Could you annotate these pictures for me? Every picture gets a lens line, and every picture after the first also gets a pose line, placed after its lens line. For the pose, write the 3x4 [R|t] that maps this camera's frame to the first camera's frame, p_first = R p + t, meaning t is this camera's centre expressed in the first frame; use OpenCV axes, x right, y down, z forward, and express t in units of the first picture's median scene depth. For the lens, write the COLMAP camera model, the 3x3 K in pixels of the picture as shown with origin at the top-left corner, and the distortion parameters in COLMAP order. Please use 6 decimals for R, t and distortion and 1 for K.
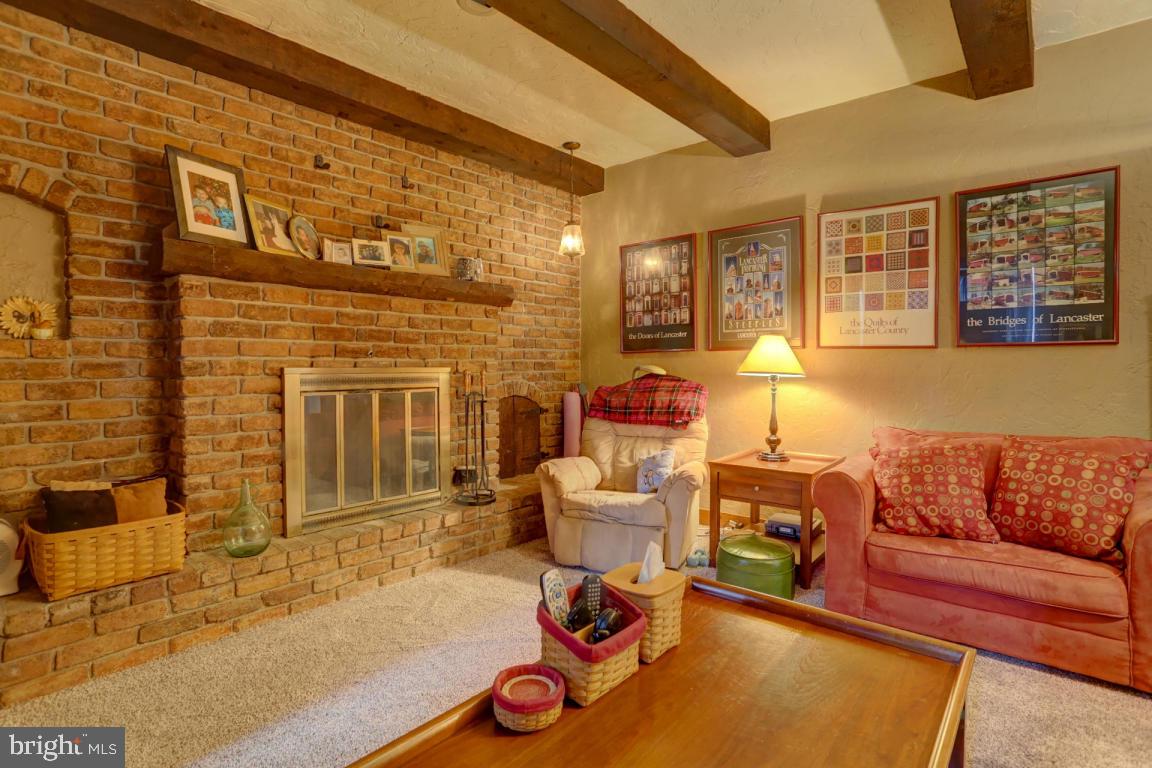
lens RADIAL K [[567.8, 0, 569.6], [0, 567.8, 376.3], [0, 0, 1]] dist [-0.073543, 0.031522]
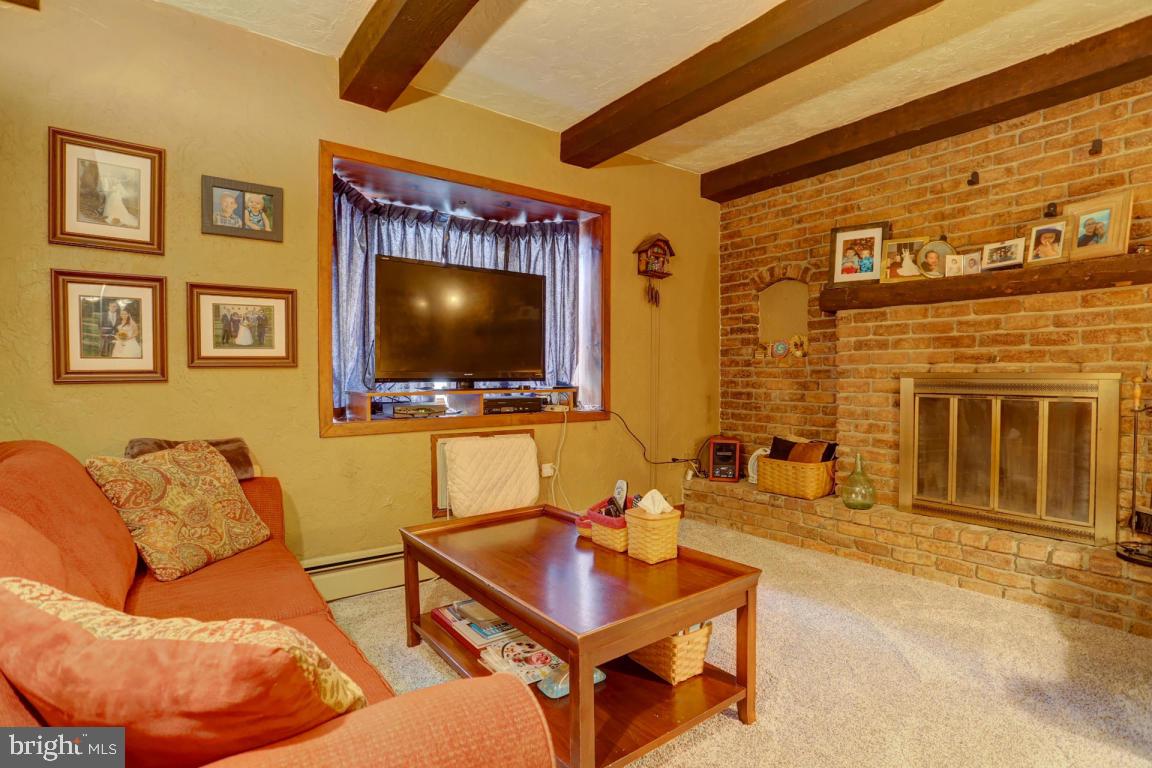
lens RADIAL K [[567.8, 0, 569.6], [0, 567.8, 376.3], [0, 0, 1]] dist [-0.073543, 0.031522]
pose [[-0.225015, 0.007542, -0.974326, 0.853324], [-0.015015, 0.999824, 0.011207, -0.010465], [0.974240, 0.017151, -0.224863, 0.561610]]
